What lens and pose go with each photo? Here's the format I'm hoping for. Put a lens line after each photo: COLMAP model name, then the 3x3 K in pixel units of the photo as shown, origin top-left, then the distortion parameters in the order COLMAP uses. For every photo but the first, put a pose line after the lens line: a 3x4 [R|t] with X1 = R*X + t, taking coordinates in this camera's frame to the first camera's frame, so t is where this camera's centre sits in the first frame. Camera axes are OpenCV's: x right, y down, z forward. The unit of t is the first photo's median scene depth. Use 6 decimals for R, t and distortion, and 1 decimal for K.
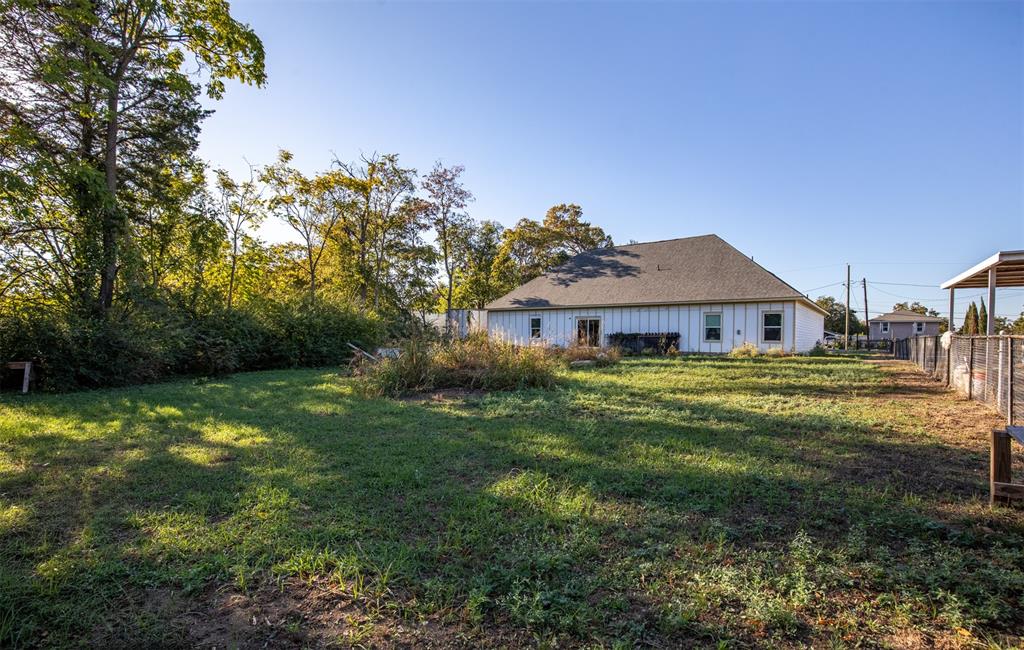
lens RADIAL K [[471.3, 0, 512.4], [0, 471.3, 331.0], [0, 0, 1]] dist [-0.000119, 0.000033]
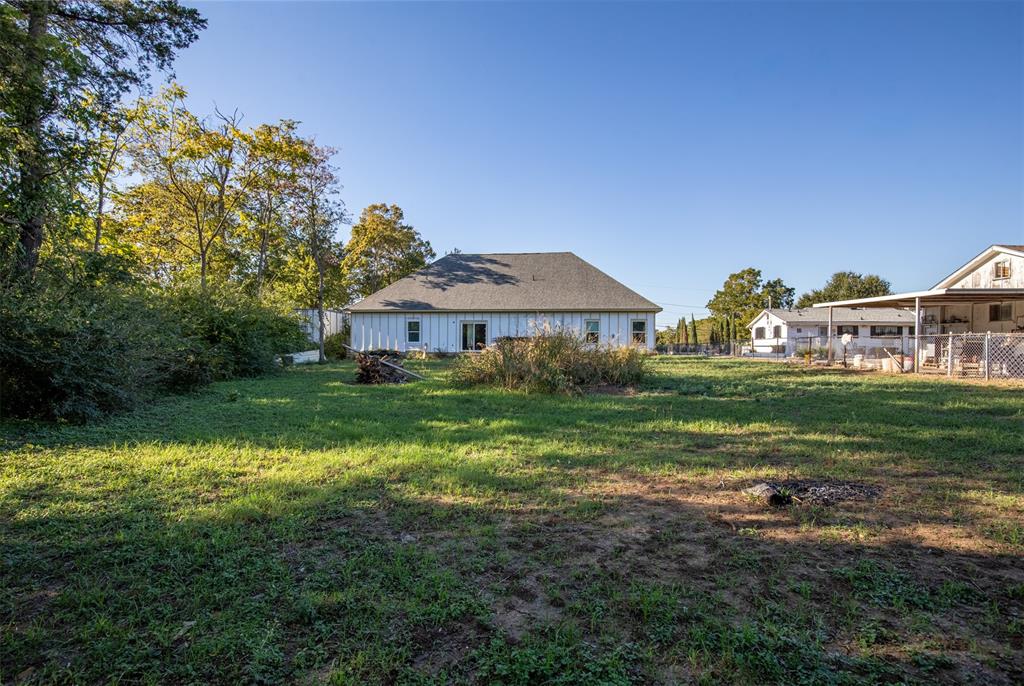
lens RADIAL K [[471.9, 0, 512.3], [0, 471.9, 339.6], [0, 0, 1]] dist [-0.000534, 0.000050]
pose [[0.854011, -0.000316, 0.520254, -0.295584], [-0.002631, 0.999984, 0.004926, 0.005173], [-0.520248, -0.005576, 0.853997, 0.074503]]
